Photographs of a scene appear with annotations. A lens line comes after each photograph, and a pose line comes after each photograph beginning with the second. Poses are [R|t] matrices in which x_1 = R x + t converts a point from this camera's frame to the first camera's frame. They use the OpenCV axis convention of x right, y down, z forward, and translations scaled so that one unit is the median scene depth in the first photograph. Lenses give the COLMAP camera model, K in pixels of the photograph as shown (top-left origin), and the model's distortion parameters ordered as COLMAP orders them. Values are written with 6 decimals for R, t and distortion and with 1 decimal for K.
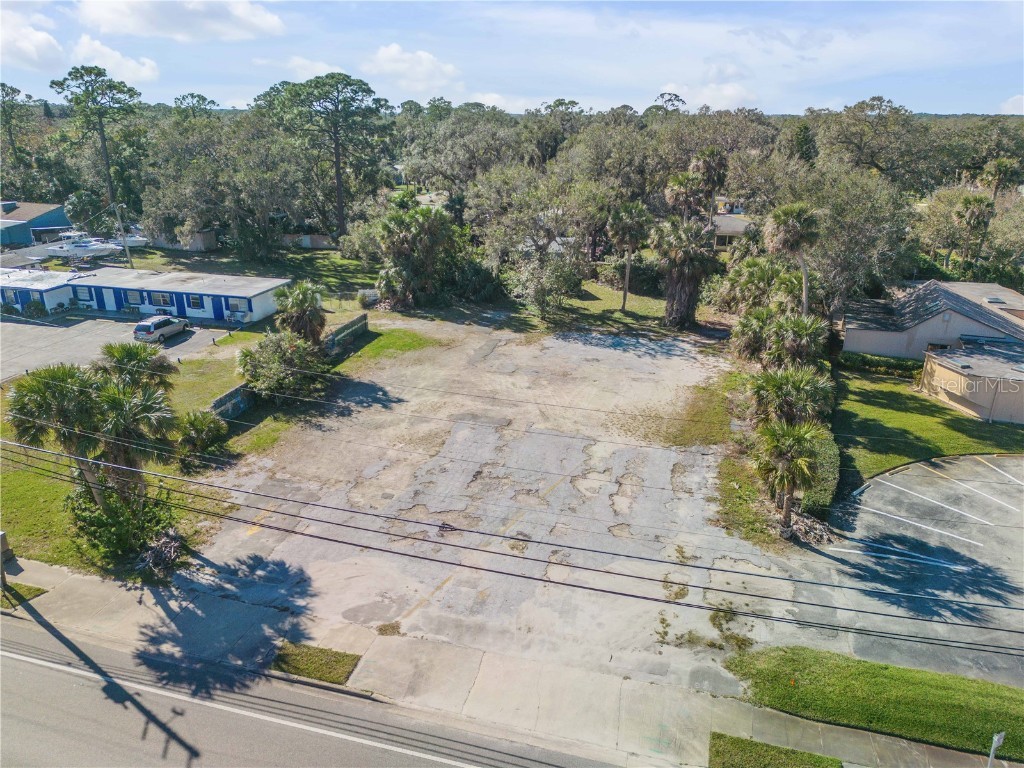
lens RADIAL K [[728.2, 0, 512.8], [0, 728.2, 386.4], [0, 0, 1]] dist [0.079566, -0.076871]
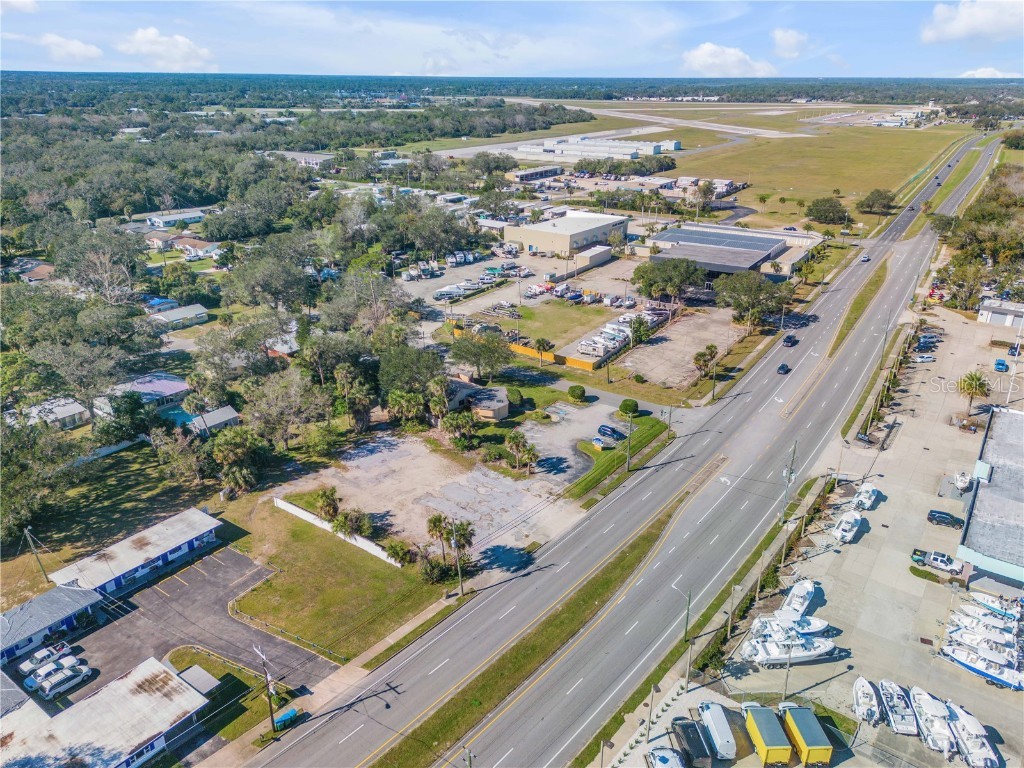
lens RADIAL K [[735.6, 0, 514.7], [0, 735.6, 379.1], [0, 0, 1]] dist [0.115205, -0.131601]
pose [[0.388159, -0.356681, 0.849771, -2.171833], [0.318433, 0.917185, 0.239524, -0.943476], [-0.864831, 0.177622, 0.469593, -0.639742]]
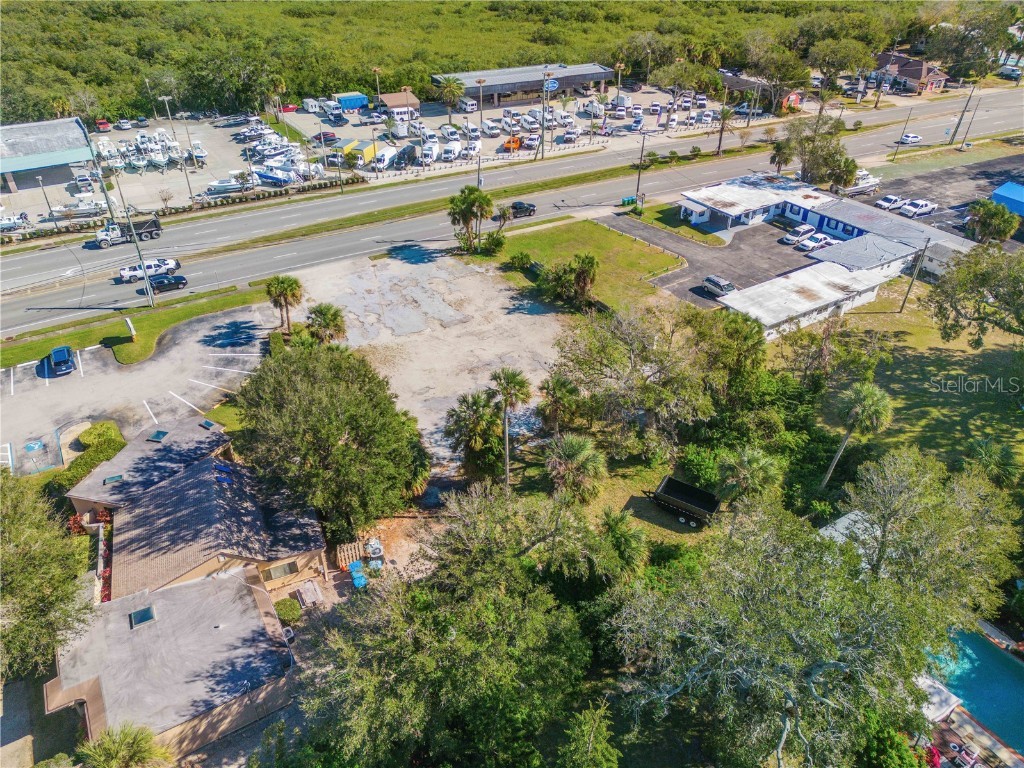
lens RADIAL K [[735.6, 0, 514.7], [0, 735.6, 379.1], [0, 0, 1]] dist [0.115205, -0.131601]
pose [[-0.702131, 0.384301, -0.599437, 1.118005], [-0.257082, 0.648248, 0.716717, -1.342053], [0.664019, 0.657334, -0.356358, 2.026786]]
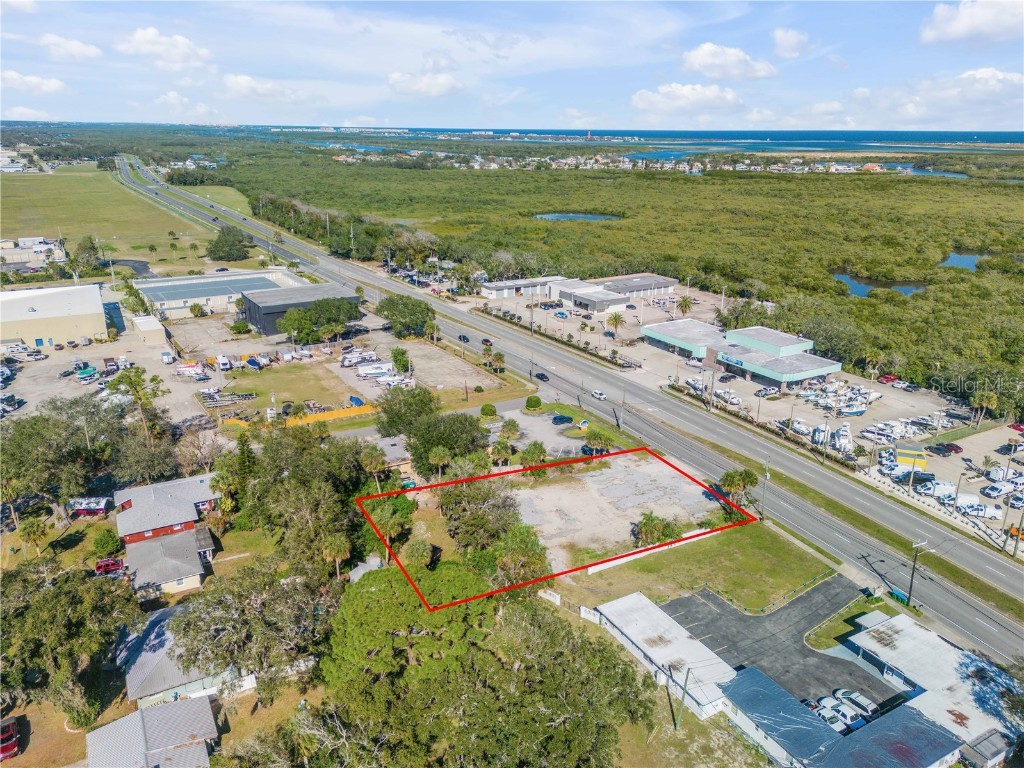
lens RADIAL K [[735.6, 0, 514.7], [0, 735.6, 379.1], [0, 0, 1]] dist [0.115205, -0.131601]
pose [[-0.676014, -0.251688, 0.692574, -1.793703], [0.240089, 0.813348, 0.529927, -2.159788], [-0.696679, 0.524518, -0.489407, 2.652714]]
